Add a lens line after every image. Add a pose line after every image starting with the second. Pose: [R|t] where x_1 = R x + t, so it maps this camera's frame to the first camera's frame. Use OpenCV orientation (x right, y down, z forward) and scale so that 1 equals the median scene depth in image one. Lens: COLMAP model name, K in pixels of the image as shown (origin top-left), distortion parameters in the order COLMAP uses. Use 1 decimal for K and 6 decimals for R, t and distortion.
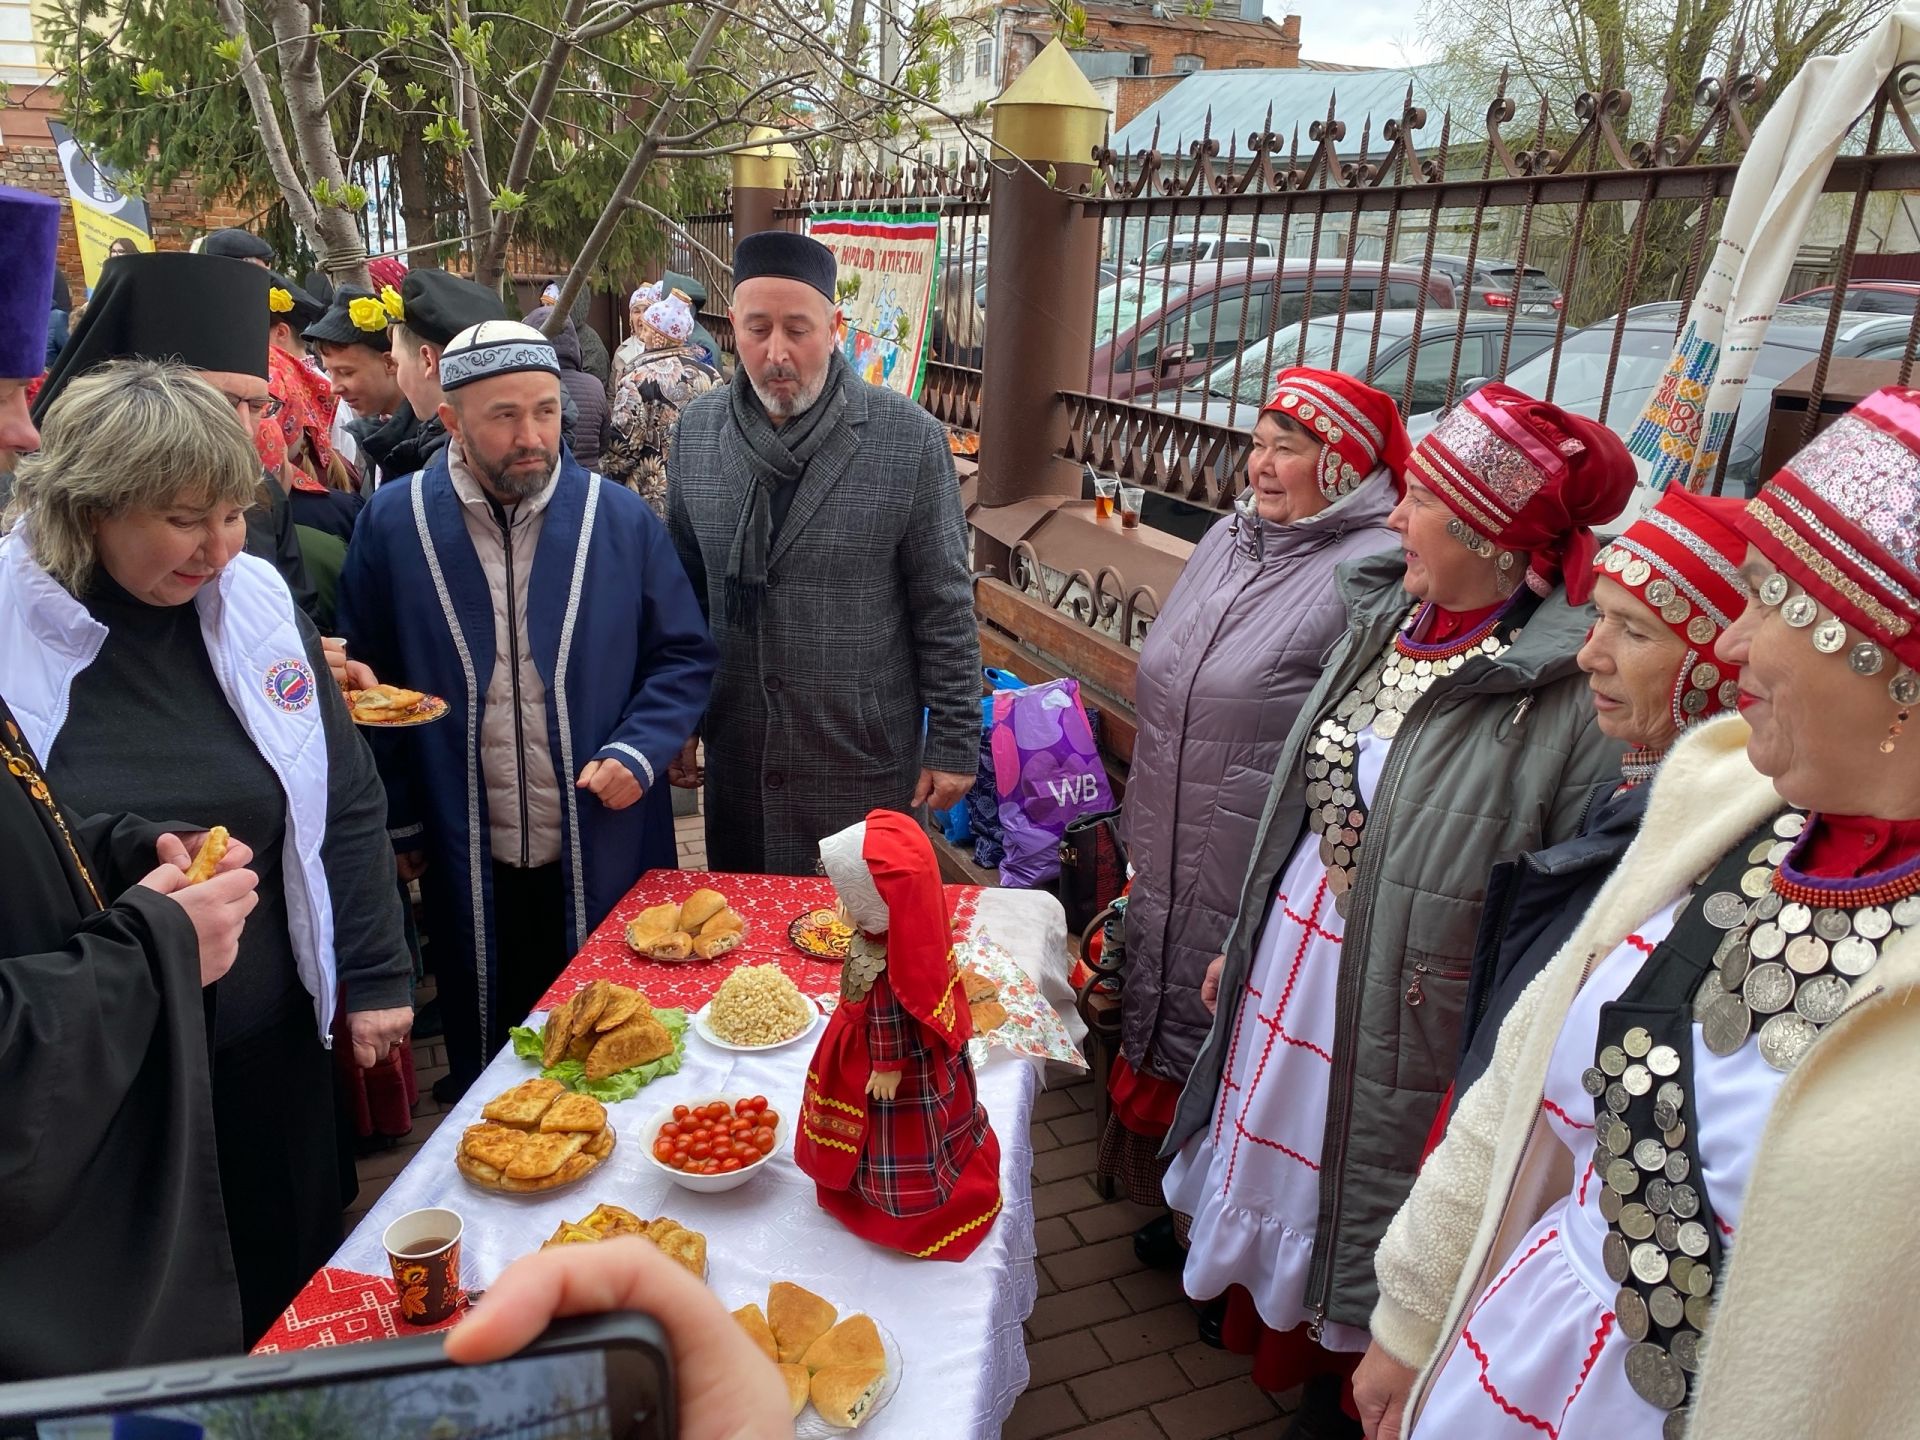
lens RADIAL K [[1464.1, 0, 959.4], [0, 1464.1, 716.5], [0, 0, 1]] dist [0.041470, -0.041238]
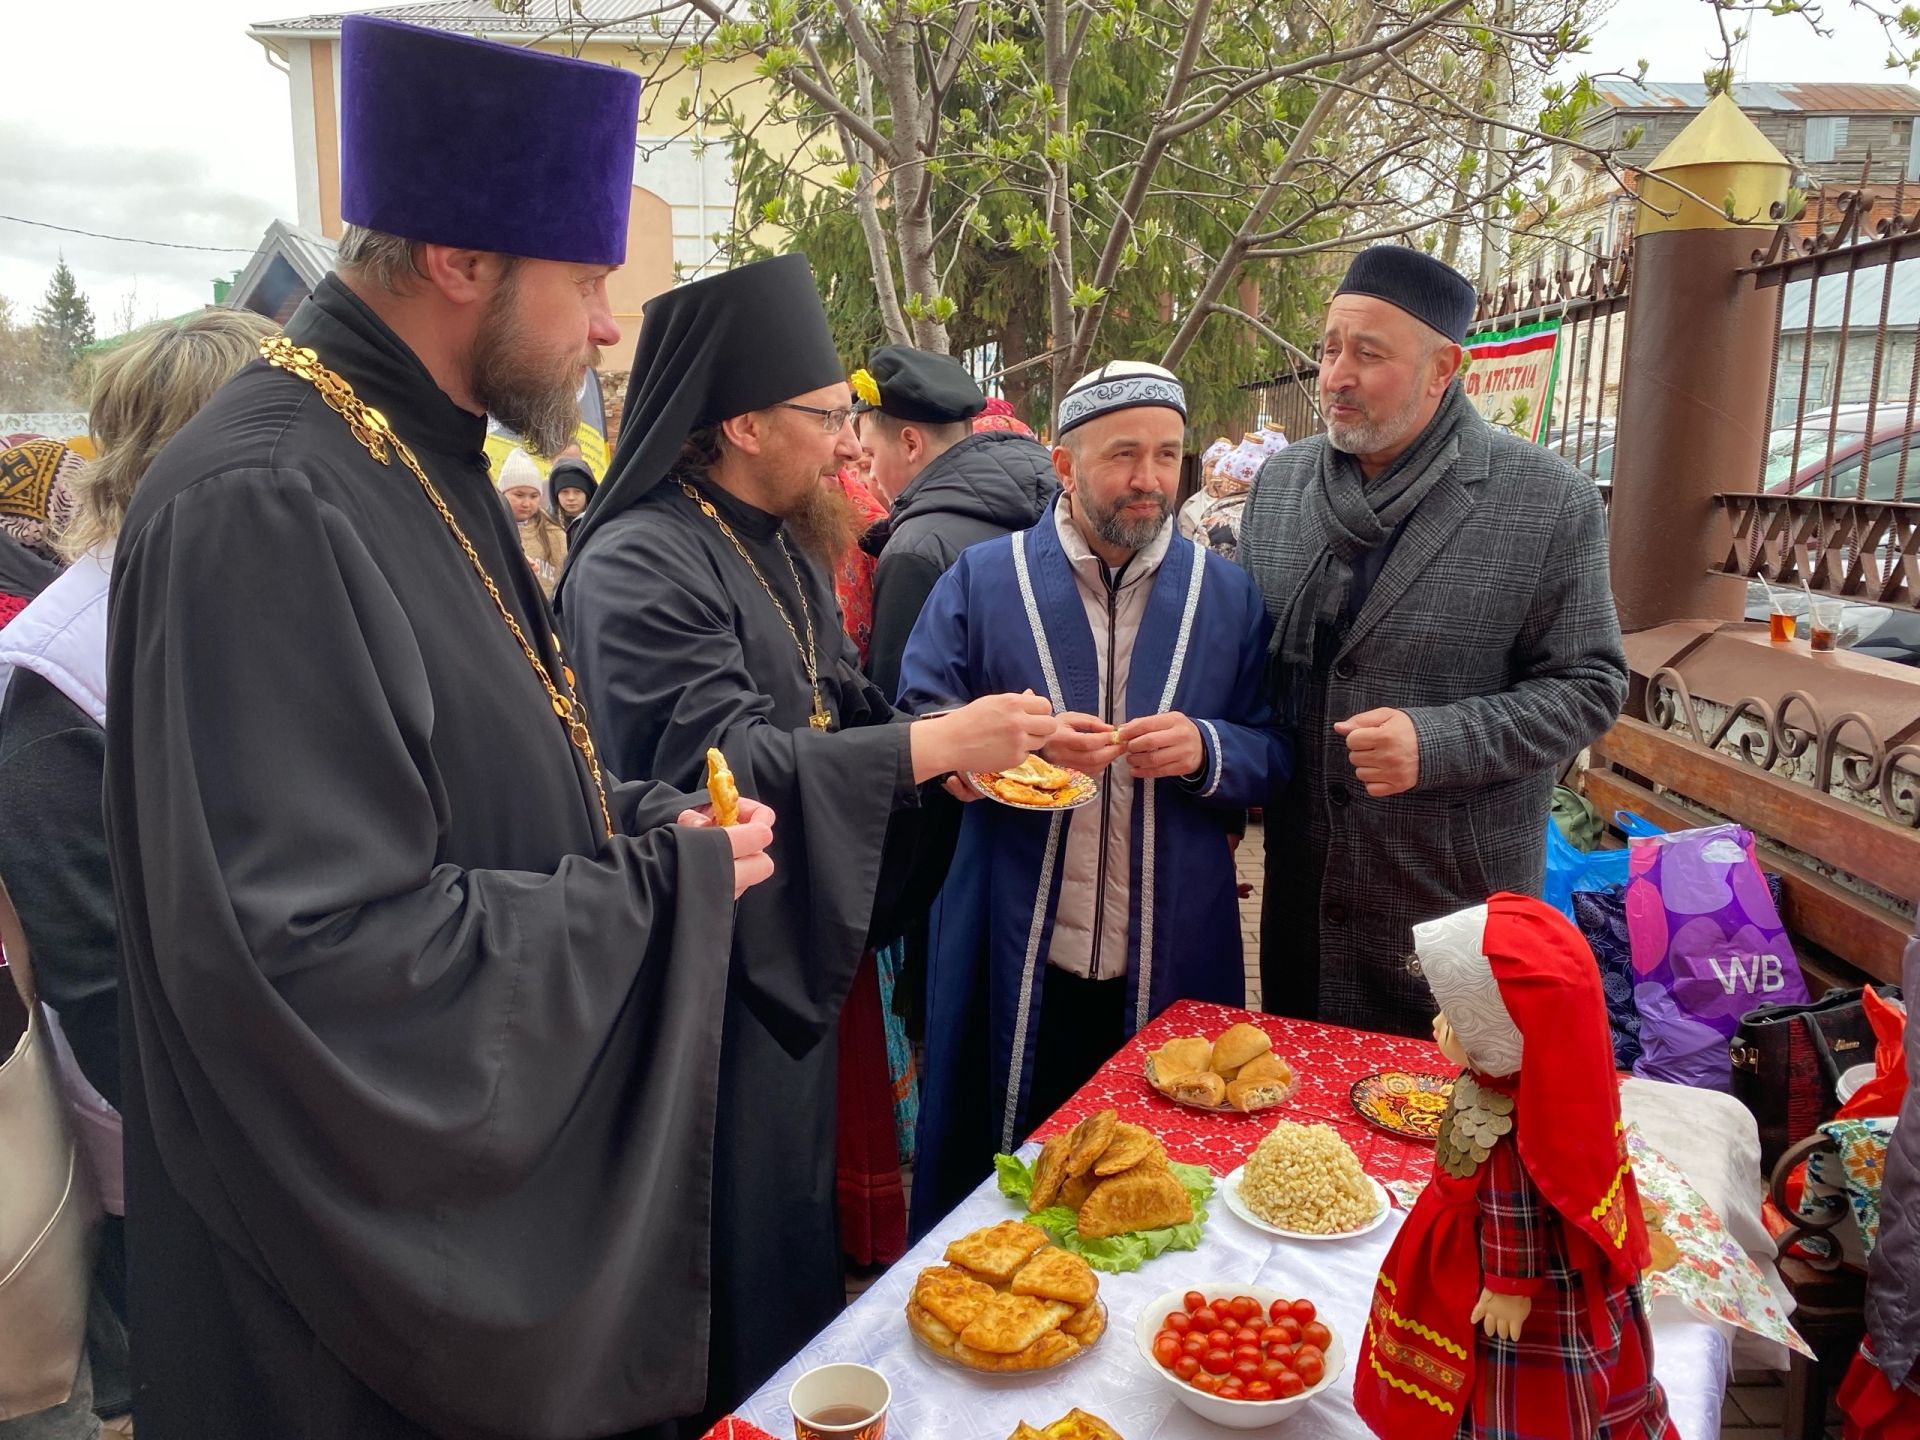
lens RADIAL K [[1464.1, 0, 948.2], [0, 1464.1, 677.0], [0, 0, 1]] dist [0.041470, -0.041238]
pose [[0.925684, 0.032084, -0.376934, -0.025283], [-0.090919, 0.986061, -0.139348, 0.052576], [0.367209, 0.163263, 0.915698, 0.160731]]
